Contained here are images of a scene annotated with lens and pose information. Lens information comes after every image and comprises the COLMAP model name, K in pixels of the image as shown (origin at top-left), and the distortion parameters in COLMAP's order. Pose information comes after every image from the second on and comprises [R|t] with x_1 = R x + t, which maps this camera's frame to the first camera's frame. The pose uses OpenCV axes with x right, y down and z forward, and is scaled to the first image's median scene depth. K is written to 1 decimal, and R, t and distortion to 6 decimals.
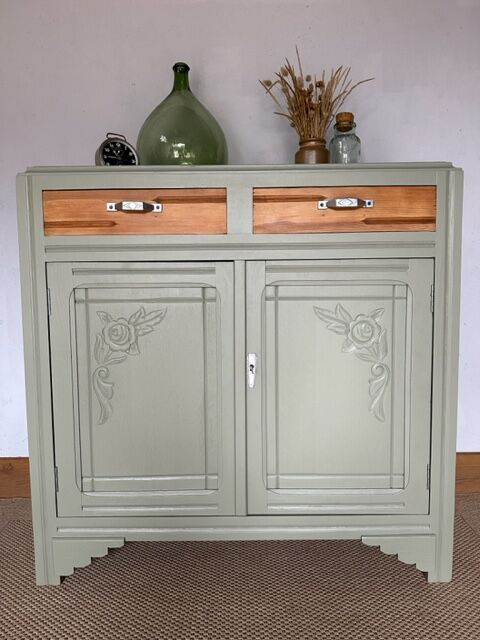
lens RADIAL K [[460.4, 0, 235.7], [0, 460.4, 315.5], [0, 0, 1]] dist [0.011842, -0.036142]
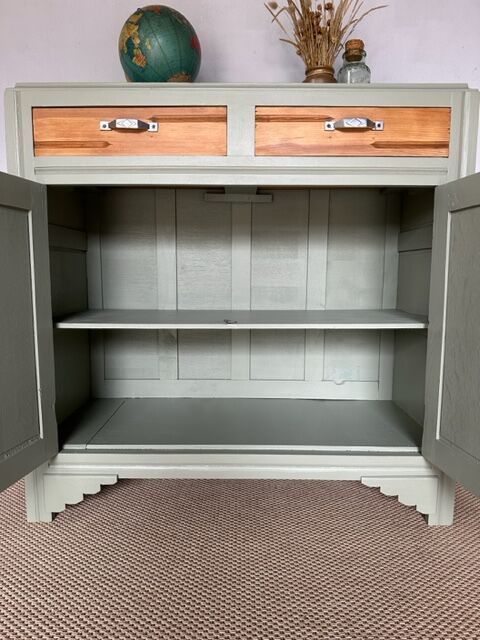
lens RADIAL K [[460.4, 0, 235.7], [0, 460.4, 322.8], [0, 0, 1]] dist [0.011842, -0.036142]
pose [[0.999880, 0.015268, -0.002681, 0.006356], [-0.015129, 0.998842, 0.045678, 0.118359], [0.003375, -0.045632, 0.998953, 0.042824]]
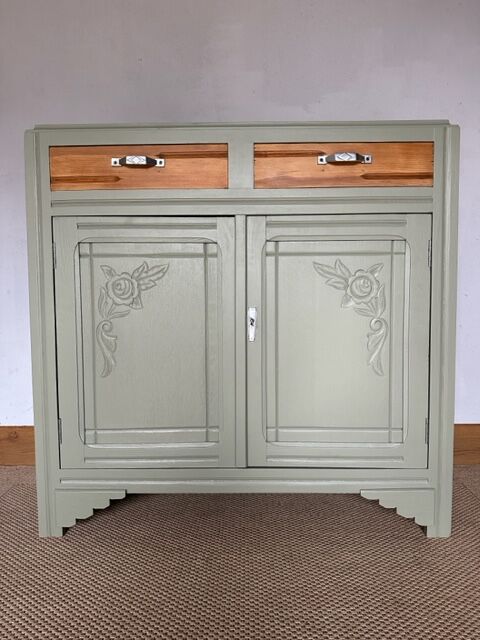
lens RADIAL K [[460.4, 0, 237.8], [0, 460.4, 320.4], [0, 0, 1]] dist [0.011842, -0.036142]
pose [[0.999939, 0.004552, -0.010033, 0.013428], [-0.004671, 0.999919, -0.011872, 0.126007], [0.009978, 0.011918, 0.999879, -0.018601]]
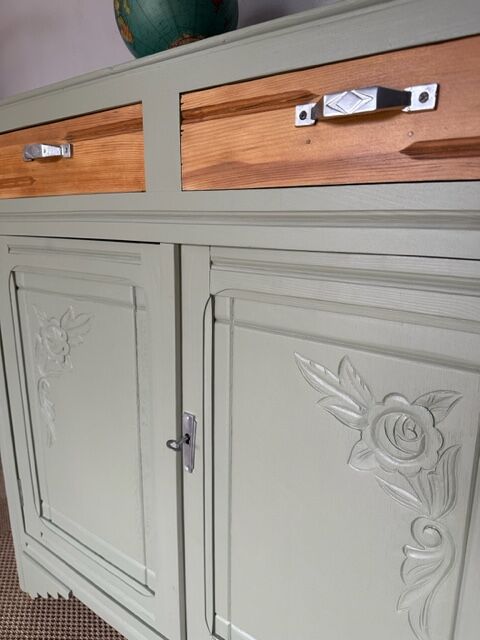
lens RADIAL K [[460.4, 0, 240.1], [0, 460.4, 317.5], [0, 0, 1]] dist [0.011842, -0.036142]
pose [[0.799952, 0.143801, -0.582579, 0.395525], [-0.050293, 0.983512, 0.173708, -0.132339], [0.597953, -0.109659, 0.793995, 0.620741]]
